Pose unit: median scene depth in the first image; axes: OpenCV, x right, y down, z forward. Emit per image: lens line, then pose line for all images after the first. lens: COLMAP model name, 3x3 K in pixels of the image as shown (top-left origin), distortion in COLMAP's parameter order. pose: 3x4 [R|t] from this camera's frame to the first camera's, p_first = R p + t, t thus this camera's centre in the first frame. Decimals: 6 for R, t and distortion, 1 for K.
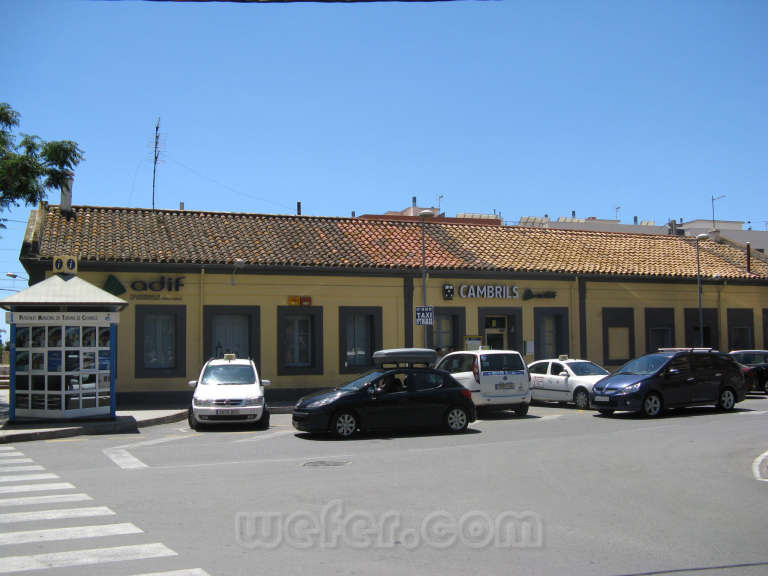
lens RADIAL K [[788.7, 0, 384.0], [0, 788.7, 288.0], [0, 0, 1]] dist [-0.196256, 0.213027]
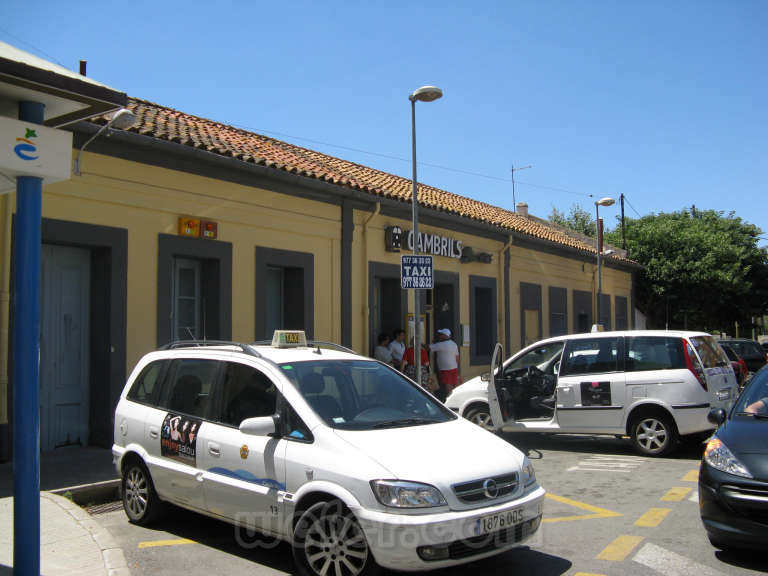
lens RADIAL K [[788.7, 0, 384.0], [0, 788.7, 288.0], [0, 0, 1]] dist [-0.196256, 0.213027]
pose [[0.834873, 0.046615, 0.548465, -0.254636], [-0.049213, 0.998739, -0.009973, 0.049219], [-0.548238, -0.018665, 0.836114, 0.500541]]
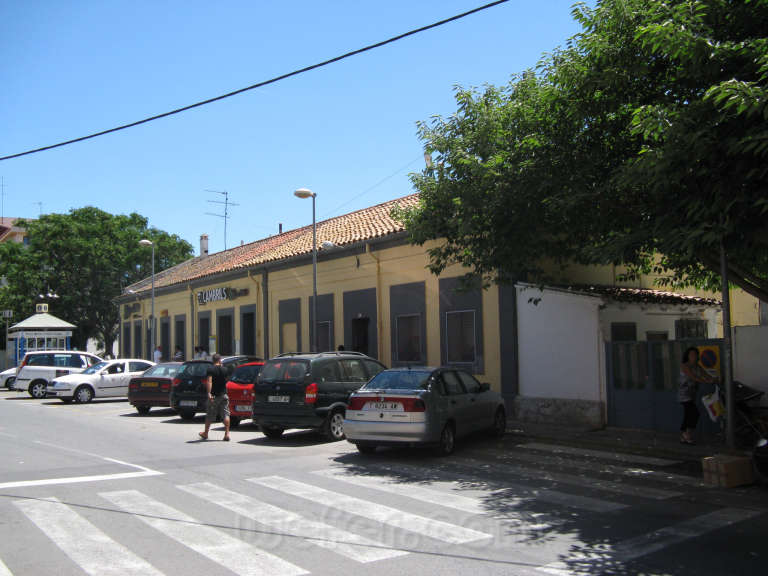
lens RADIAL K [[788.7, 0, 384.0], [0, 788.7, 288.0], [0, 0, 1]] dist [-0.196256, 0.213027]
pose [[0.198197, -0.058927, -0.978389, 1.273633], [0.103566, 0.993862, -0.038879, 0.062733], [0.974675, -0.093623, 0.203083, 1.037321]]
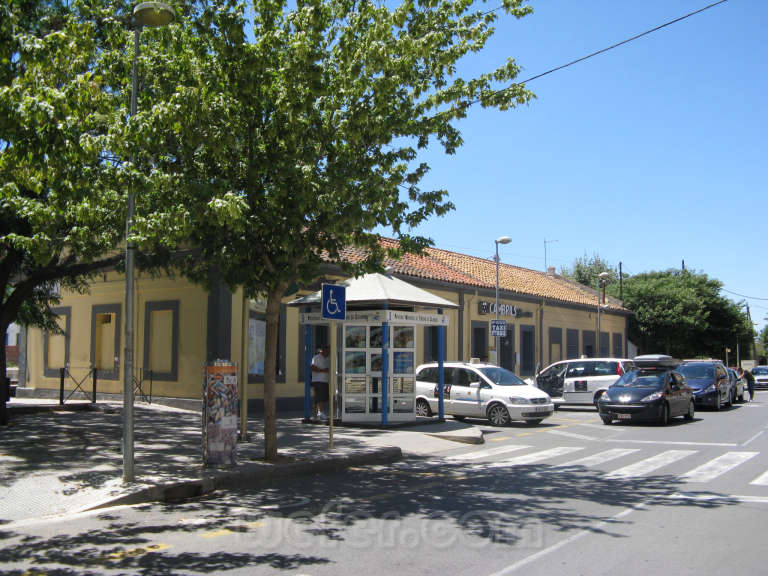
lens RADIAL K [[771.4, 0, 384.0], [0, 771.4, 288.0], [0, 0, 1]] dist [-0.184794, 0.004235]
pose [[0.856550, 0.072040, 0.511010, -0.618829], [-0.063512, 0.997397, -0.034150, 0.023665], [-0.512140, -0.003204, 0.858896, 0.110968]]
